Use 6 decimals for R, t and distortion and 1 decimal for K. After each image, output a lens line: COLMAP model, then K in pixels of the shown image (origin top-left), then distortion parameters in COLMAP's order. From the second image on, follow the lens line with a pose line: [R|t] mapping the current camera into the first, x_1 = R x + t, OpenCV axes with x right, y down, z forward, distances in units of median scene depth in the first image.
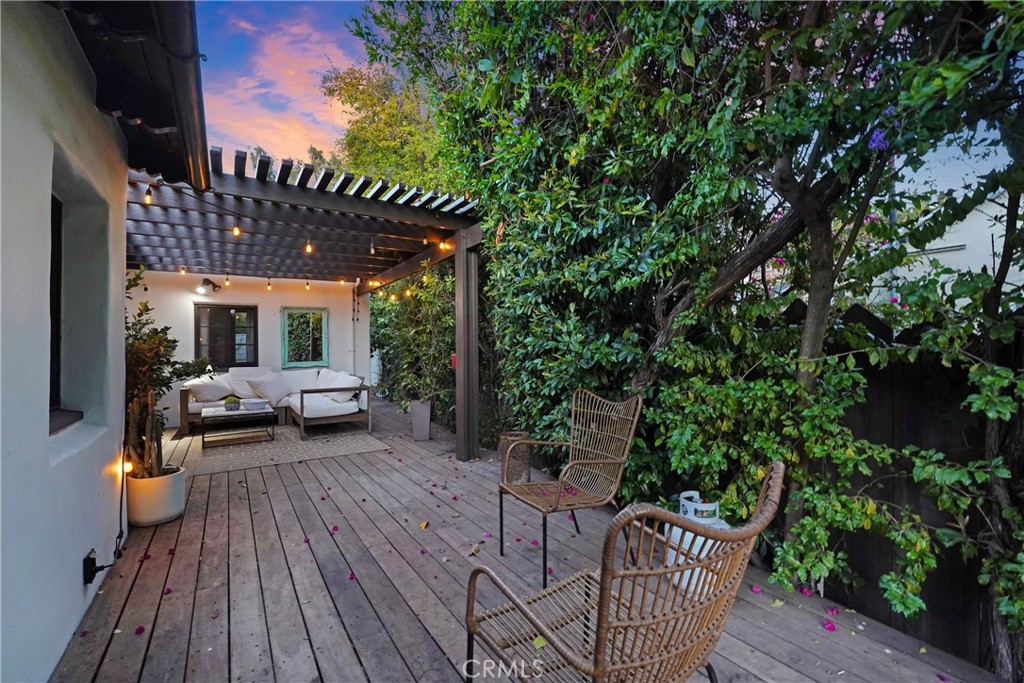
lens RADIAL K [[424.2, 0, 512.0], [0, 424.2, 341.5], [0, 0, 1]] dist [-0.016969, -0.000050]
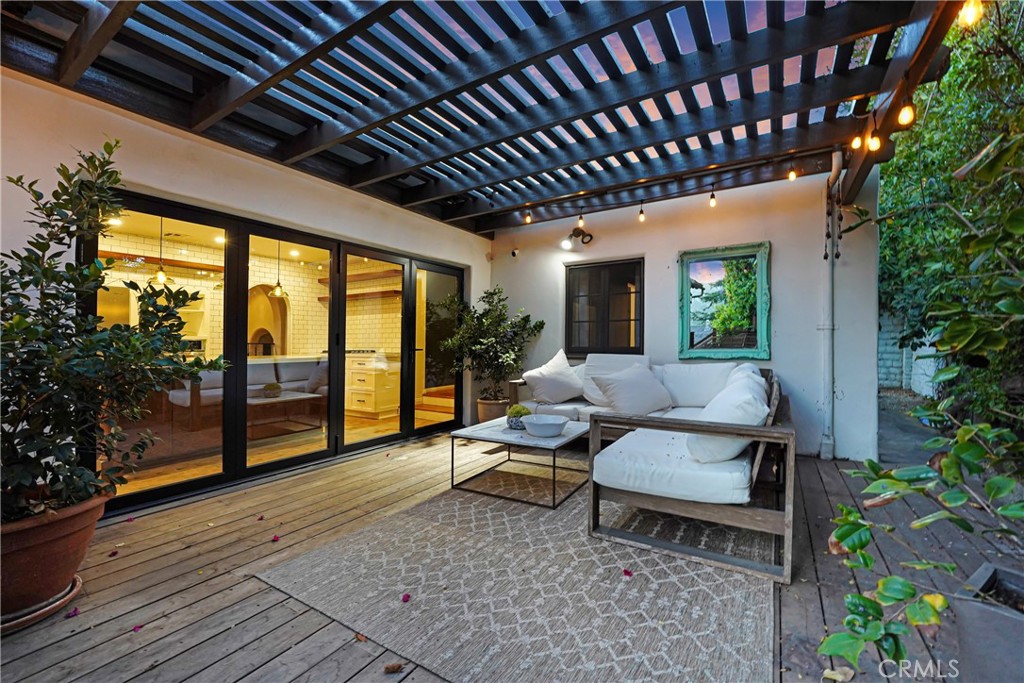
lens RADIAL K [[424.2, 0, 512.0], [0, 424.2, 341.5], [0, 0, 1]] dist [-0.016969, -0.000050]
pose [[0.404442, -0.002300, -0.914561, -0.194584], [0.012398, 0.999919, 0.002968, 0.055264], [0.914479, -0.012539, 0.404438, 0.943962]]
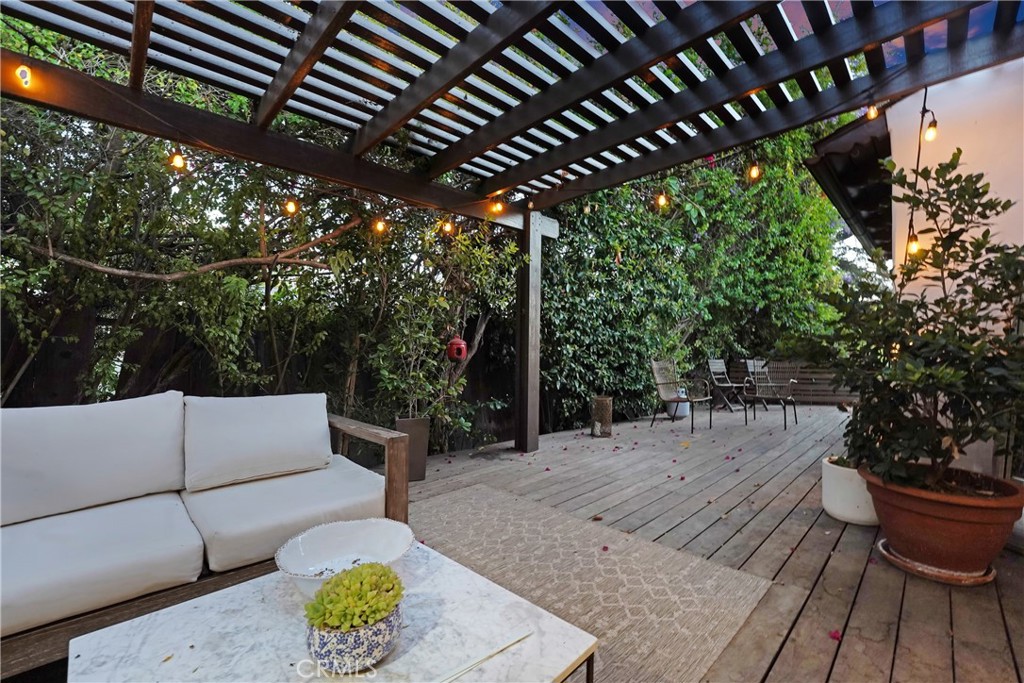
lens RADIAL K [[424.2, 0, 512.0], [0, 424.2, 341.5], [0, 0, 1]] dist [-0.016969, -0.000050]
pose [[-0.171321, 0.020243, 0.985007, -1.023476], [-0.003327, 0.999771, -0.021125, 0.060510], [-0.985210, -0.006896, -0.171214, 1.191198]]
